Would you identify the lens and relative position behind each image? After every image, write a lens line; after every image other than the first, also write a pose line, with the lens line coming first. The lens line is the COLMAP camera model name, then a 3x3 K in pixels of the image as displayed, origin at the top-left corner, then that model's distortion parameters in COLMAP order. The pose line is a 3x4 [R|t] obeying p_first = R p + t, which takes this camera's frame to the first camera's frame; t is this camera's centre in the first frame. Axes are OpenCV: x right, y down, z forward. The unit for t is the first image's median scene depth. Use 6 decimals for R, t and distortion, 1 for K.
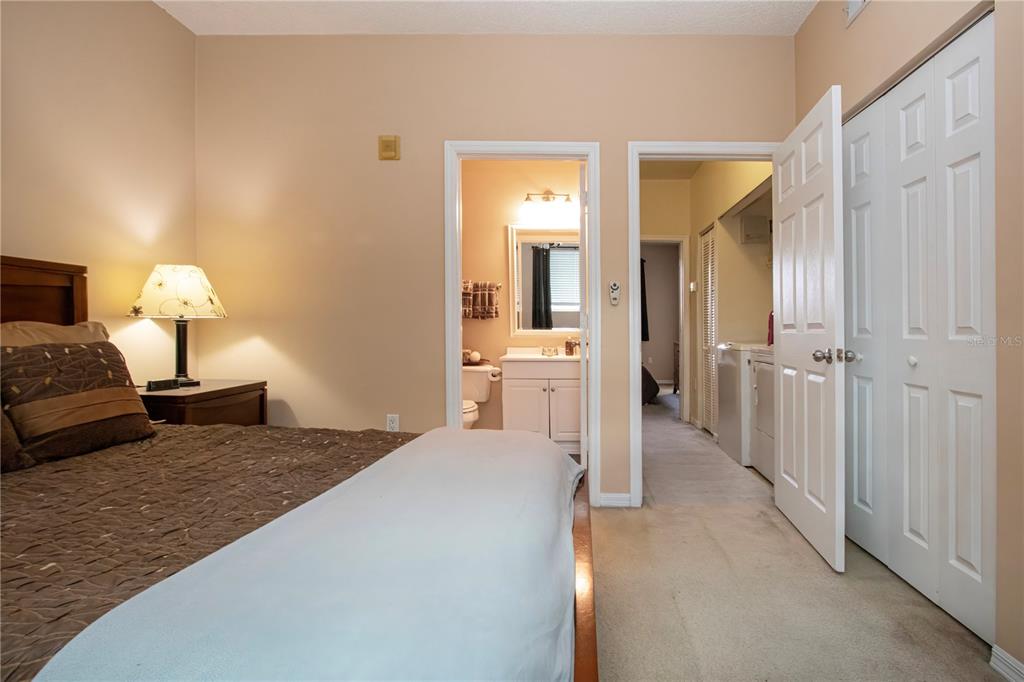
lens RADIAL K [[496.4, 0, 580.4], [0, 496.4, 320.7], [0, 0, 1]] dist [-0.004151, -0.000158]
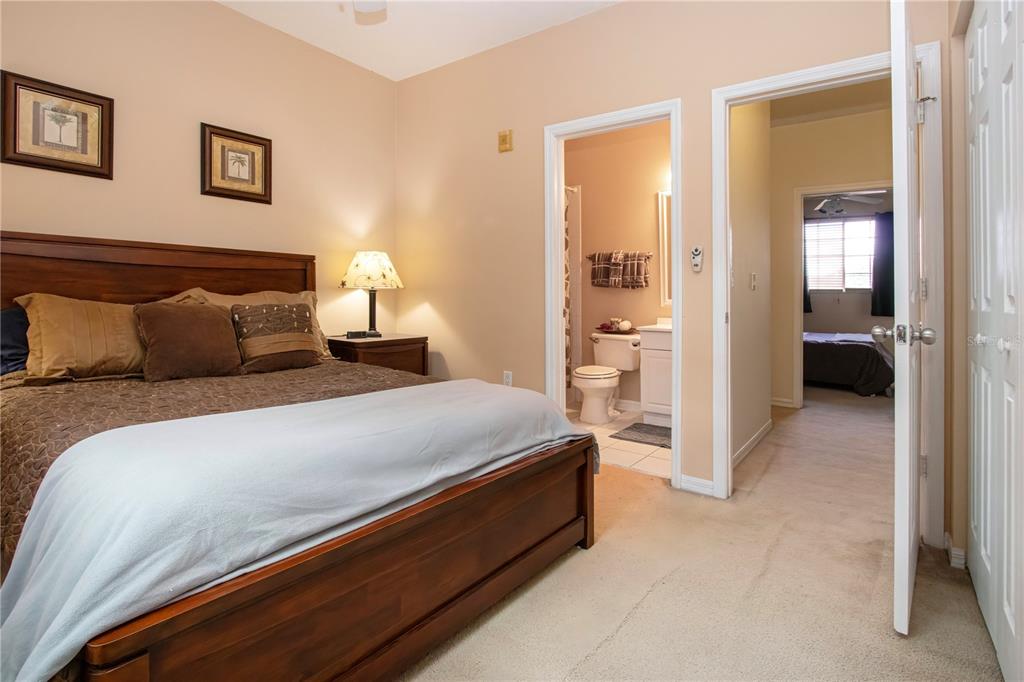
lens RADIAL K [[520.0, 0, 560.2], [0, 520.0, 292.5], [0, 0, 1]] dist [0.001213, 0.000047]
pose [[0.823757, -0.001500, -0.566941, 0.408349], [0.002354, 0.999997, 0.000774, 0.004884], [0.566938, -0.001973, 0.823758, 0.067773]]
